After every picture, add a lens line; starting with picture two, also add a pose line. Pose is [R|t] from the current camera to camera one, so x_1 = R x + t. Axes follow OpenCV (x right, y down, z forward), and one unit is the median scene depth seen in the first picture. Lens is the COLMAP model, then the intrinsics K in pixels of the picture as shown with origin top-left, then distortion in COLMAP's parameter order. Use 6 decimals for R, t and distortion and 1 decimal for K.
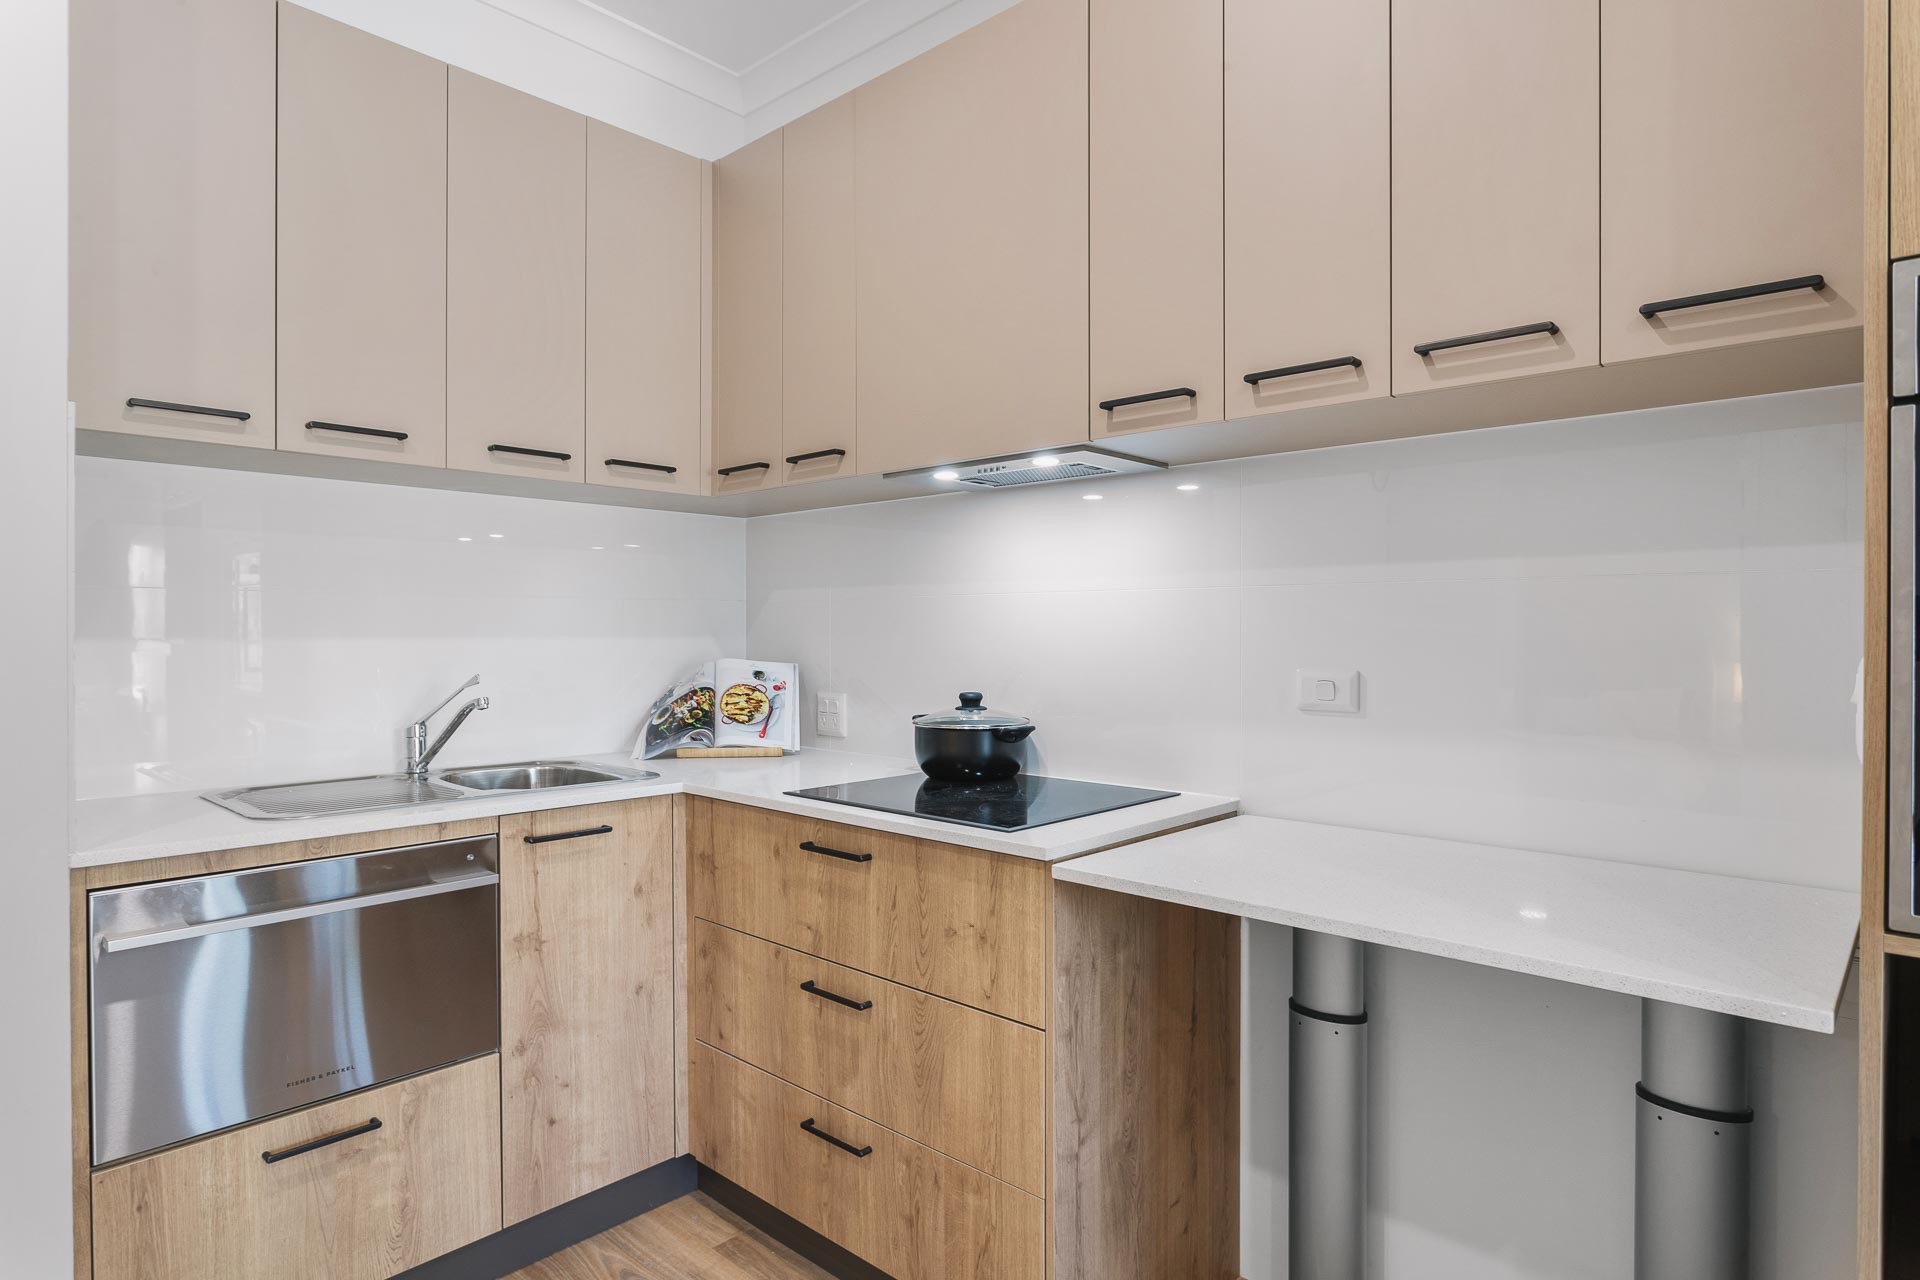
lens RADIAL K [[1055.7, 0, 960.0], [0, 1055.7, 640.0], [0, 0, 1]] dist [0.000722, 0.001875]
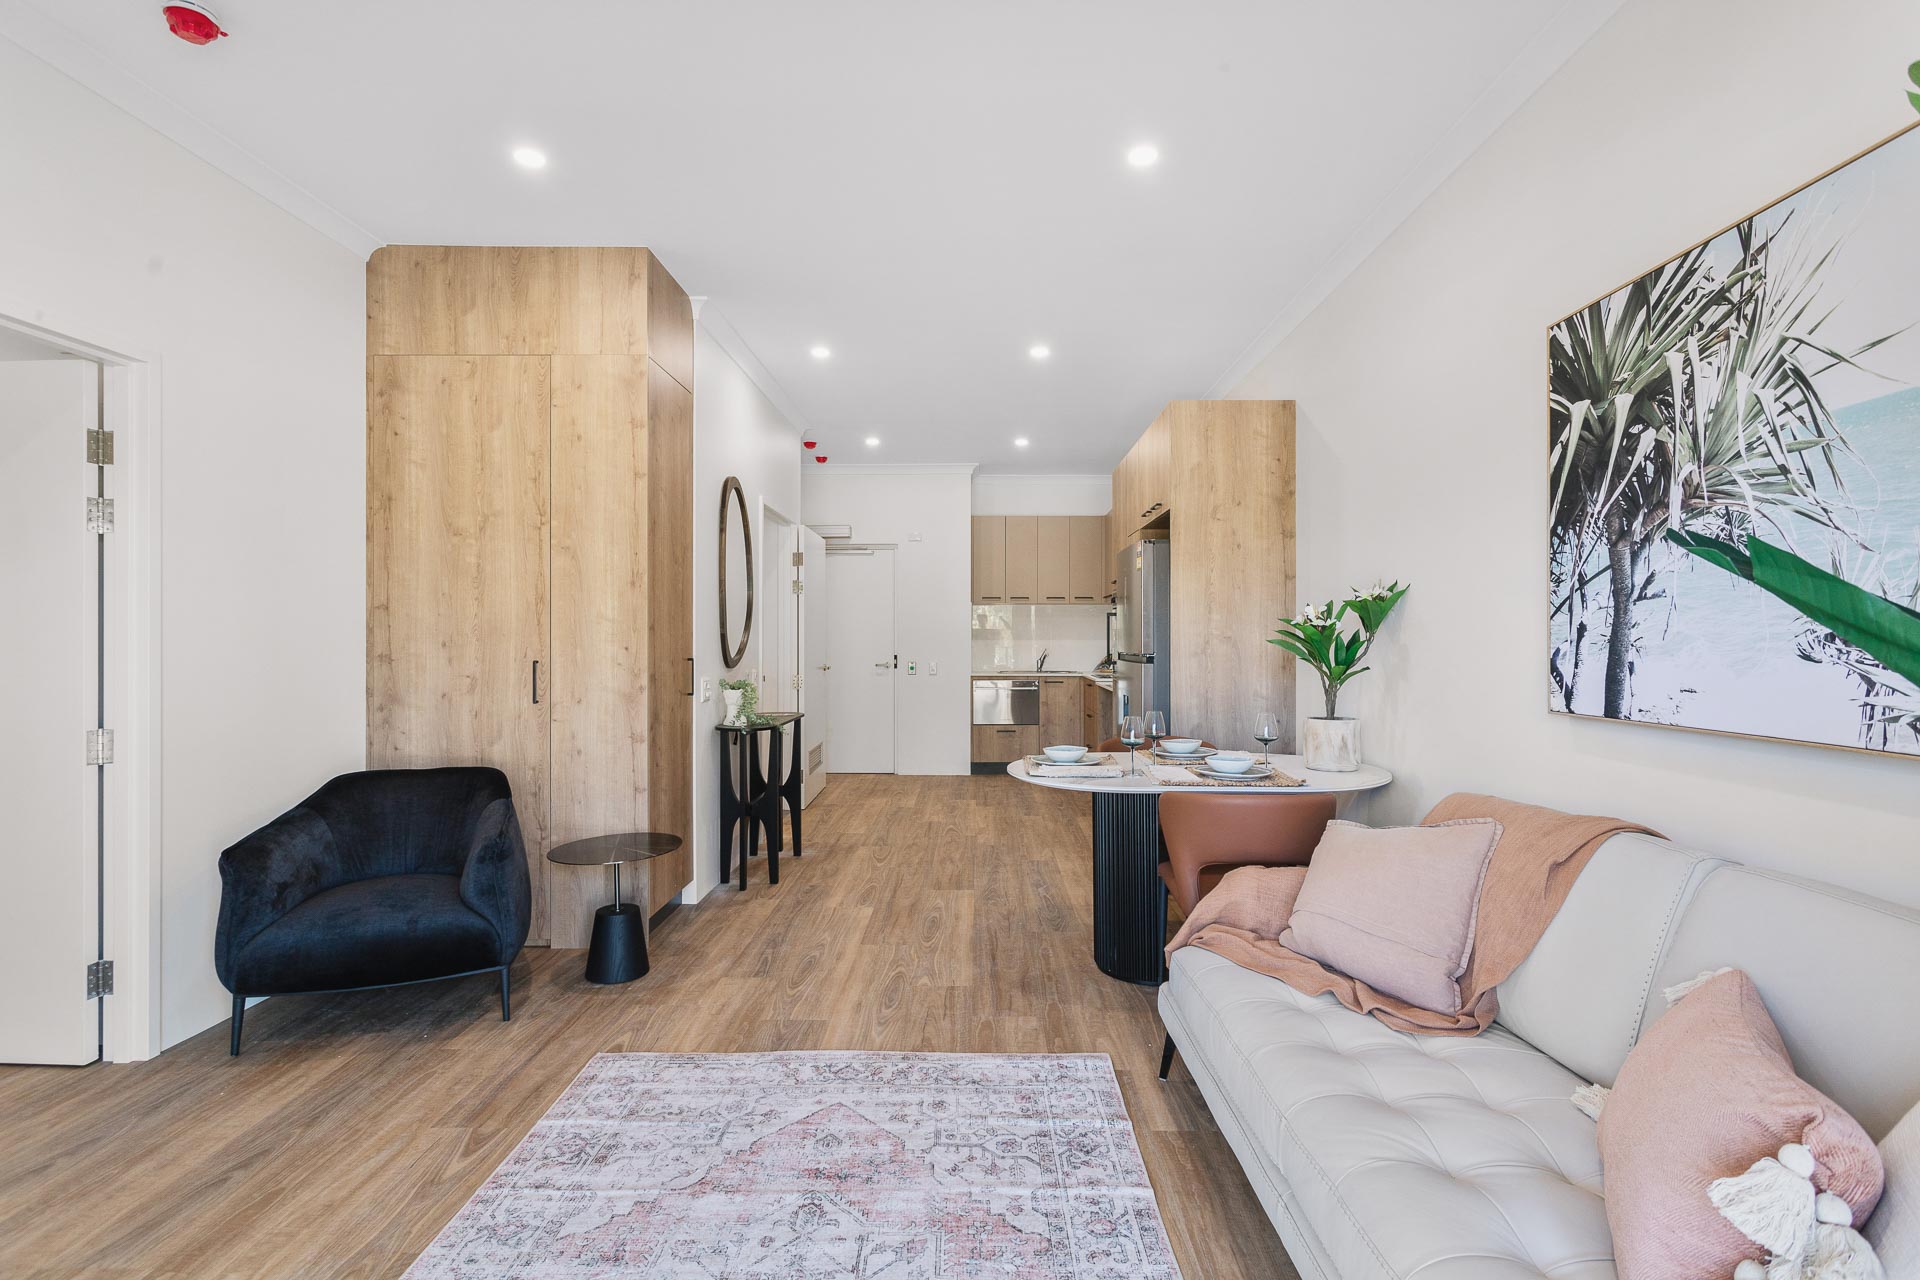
lens RADIAL K [[895.4, 0, 960.0], [0, 895.4, 640.0], [0, 0, 1]] dist [0.001926, -0.000005]
pose [[0.661851, 0.004441, -0.749622, 2.178959], [-0.010222, 0.999943, -0.003102, 0.015995], [0.749566, 0.009716, 0.661859, -1.810054]]
